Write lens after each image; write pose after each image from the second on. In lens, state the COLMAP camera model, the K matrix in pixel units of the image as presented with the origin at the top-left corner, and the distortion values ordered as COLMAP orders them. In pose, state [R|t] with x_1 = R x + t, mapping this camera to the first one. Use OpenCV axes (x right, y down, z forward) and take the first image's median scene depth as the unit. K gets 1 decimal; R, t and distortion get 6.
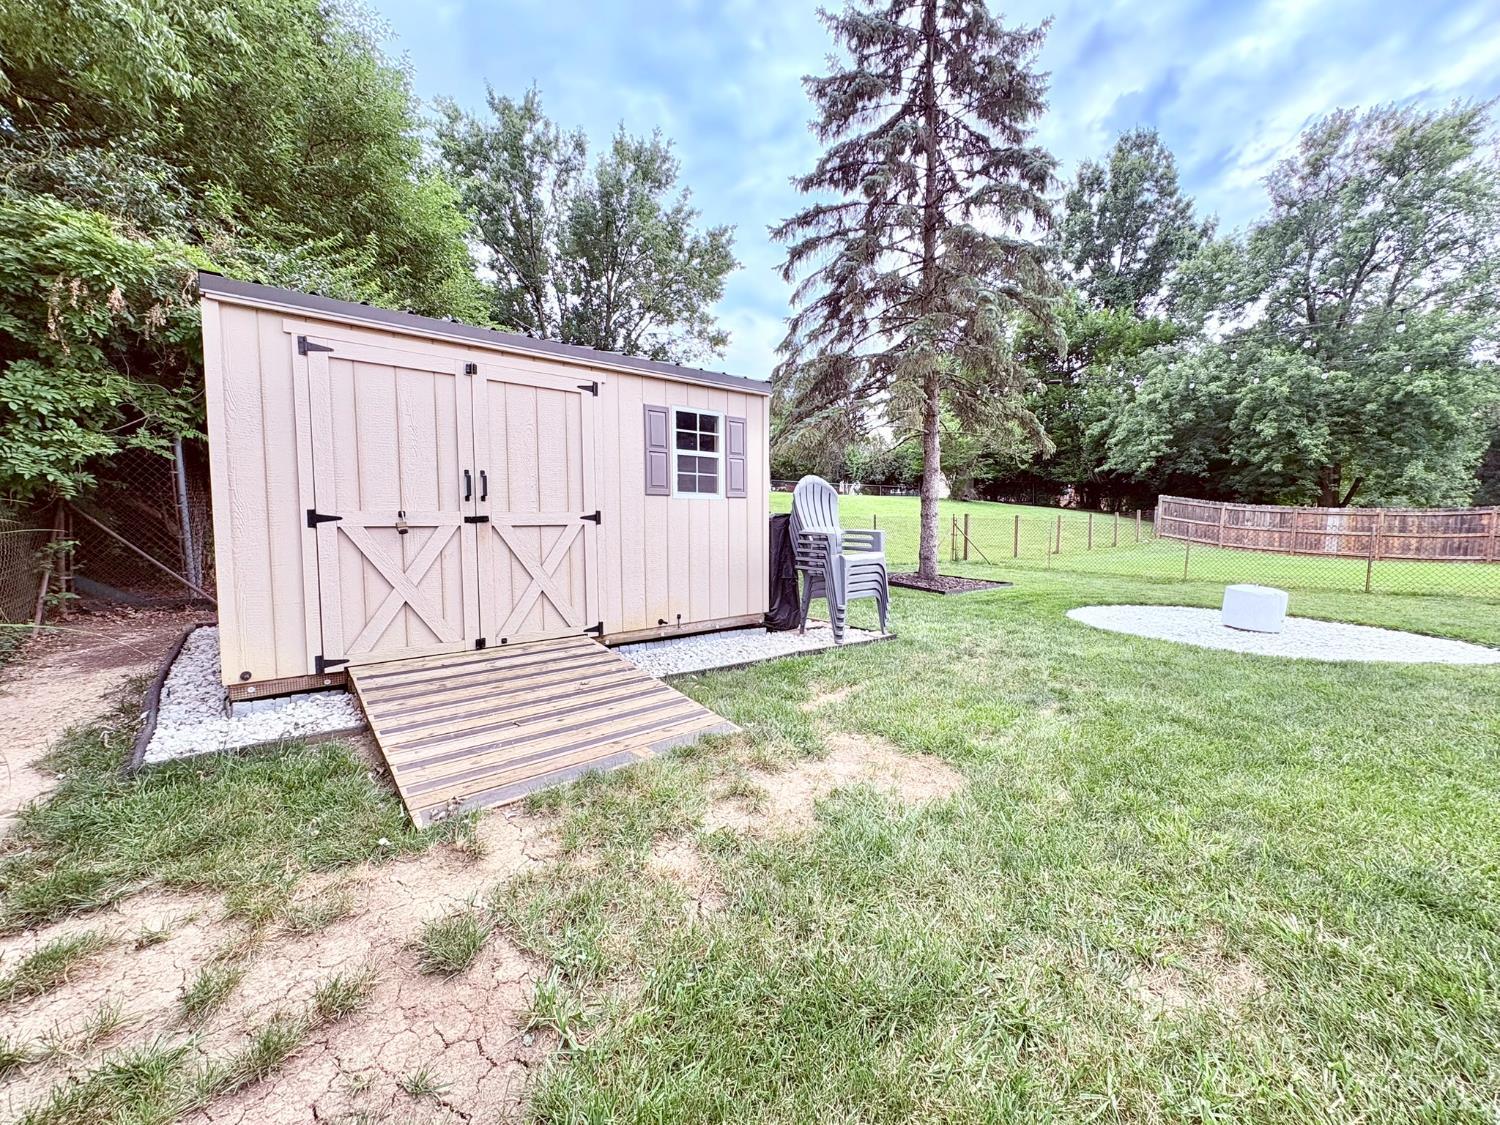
lens RADIAL K [[601.5, 0, 753.9], [0, 601.5, 560.9], [0, 0, 1]] dist [-0.001575, -0.000153]
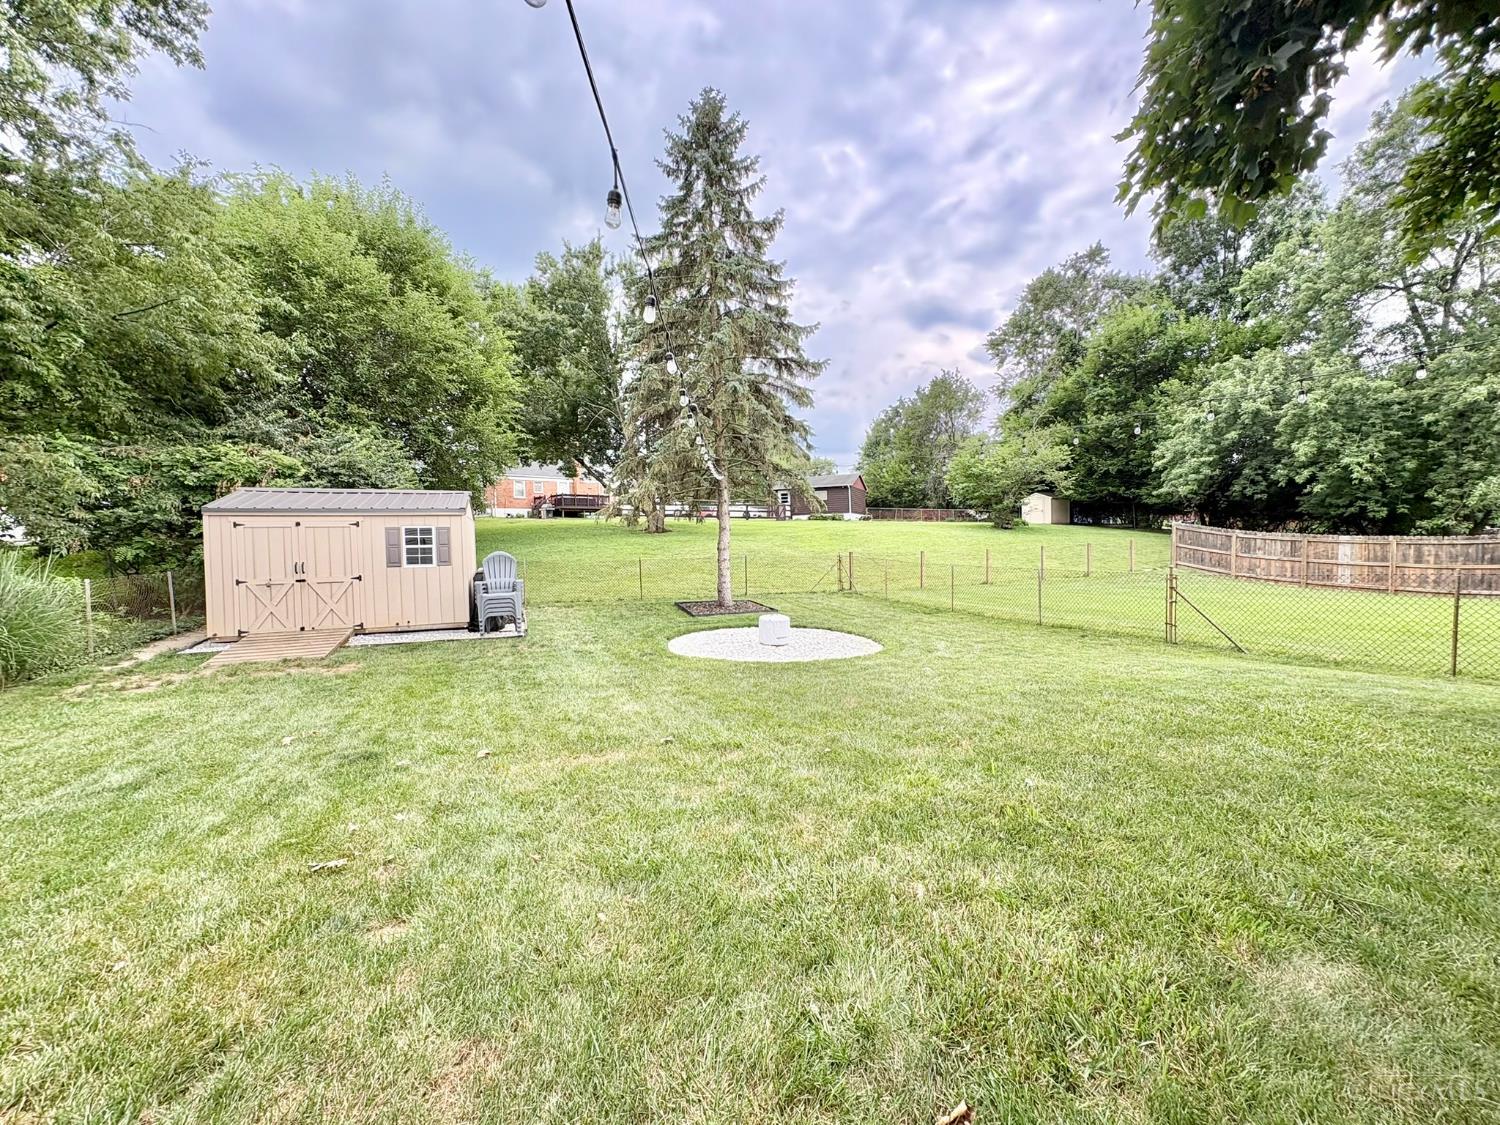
lens RADIAL K [[601.5, 0, 753.9], [0, 601.5, 560.9], [0, 0, 1]] dist [-0.001575, -0.000153]
pose [[0.947595, -0.003975, -0.319450, 0.436862], [-0.006107, 0.999514, -0.030554, -0.017317], [0.319416, 0.030903, 0.947110, -0.164285]]
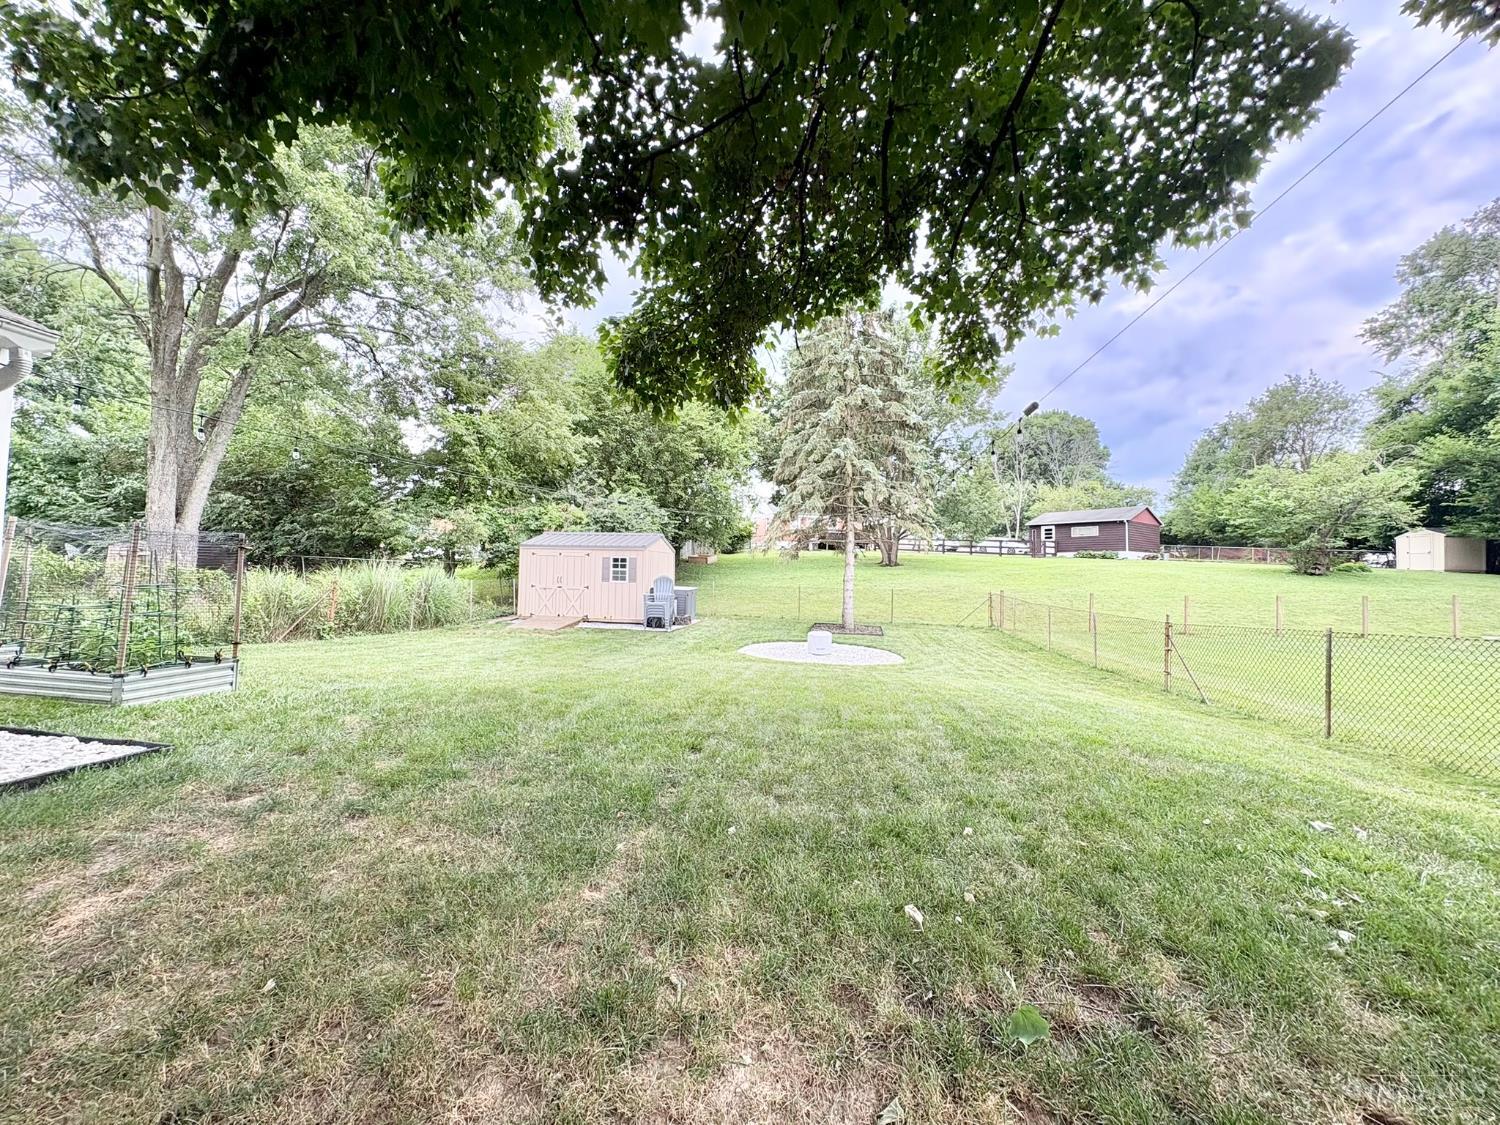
lens RADIAL K [[601.5, 0, 753.9], [0, 601.5, 560.9], [0, 0, 1]] dist [-0.001575, -0.000153]
pose [[0.658404, 0.001276, -0.752664, 0.745830], [-0.073265, 0.995358, -0.062401, -0.017824], [0.749091, 0.096229, 0.655441, -0.165142]]
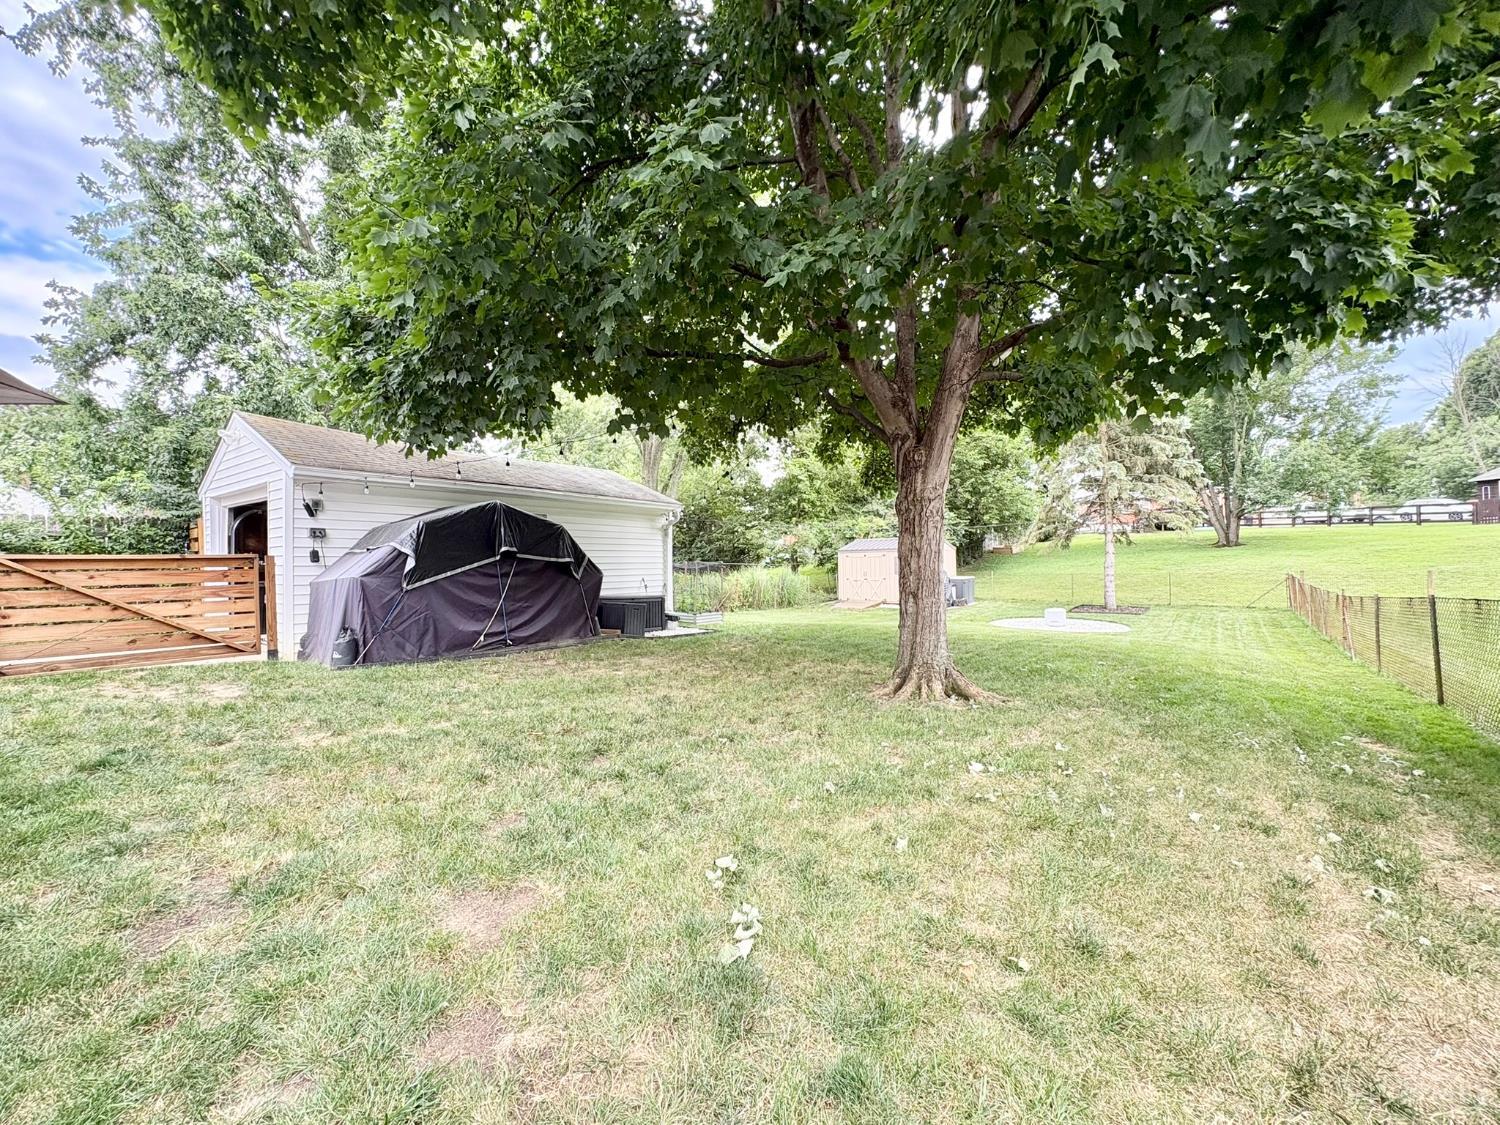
lens RADIAL K [[601.5, 0, 753.9], [0, 601.5, 560.9], [0, 0, 1]] dist [-0.001575, -0.000153]
pose [[0.183612, -0.004915, -0.982987, 1.063034], [-0.046287, 0.998835, -0.013641, -0.024397], [0.981908, 0.048004, 0.183170, -0.249109]]
